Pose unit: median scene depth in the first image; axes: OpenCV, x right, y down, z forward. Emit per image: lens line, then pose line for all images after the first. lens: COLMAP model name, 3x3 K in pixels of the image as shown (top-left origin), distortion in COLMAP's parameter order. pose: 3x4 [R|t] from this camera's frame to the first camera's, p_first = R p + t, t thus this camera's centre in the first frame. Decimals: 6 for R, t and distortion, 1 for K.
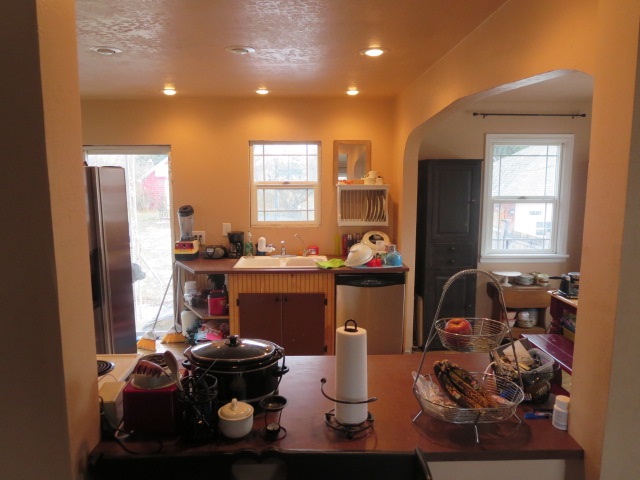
lens RADIAL K [[456.3, 0, 320.0], [0, 456.3, 240.0], [0, 0, 1]] dist [-0.007696, -0.000372]
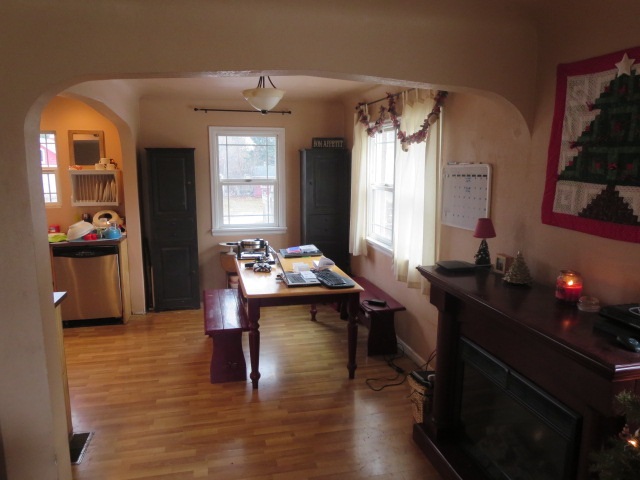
lens RADIAL K [[456.3, 0, 320.0], [0, 456.3, 240.0], [0, 0, 1]] dist [-0.007696, -0.000372]
pose [[0.979886, -0.031386, 0.197075, 0.407414], [0.024767, 0.999046, 0.035962, 0.026383], [-0.198016, -0.030358, 0.979729, -0.226617]]
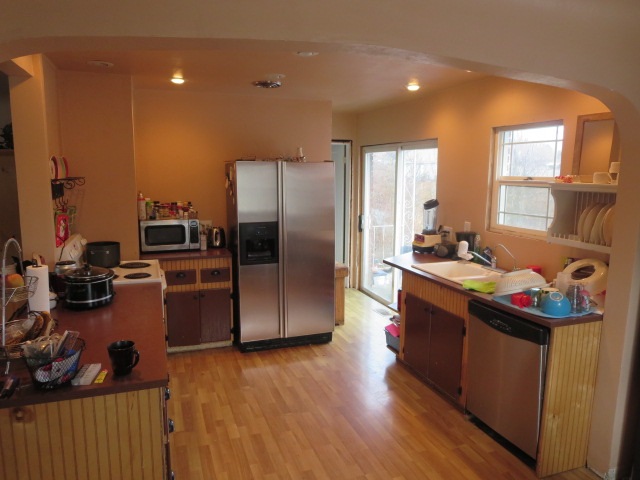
lens RADIAL K [[456.3, 0, 320.0], [0, 456.3, 240.0], [0, 0, 1]] dist [-0.007696, -0.000372]
pose [[0.323604, 0.146231, -0.934824, 0.556832], [-0.136070, 0.984908, 0.106963, -0.058972], [0.936357, 0.092588, 0.338618, 0.432791]]
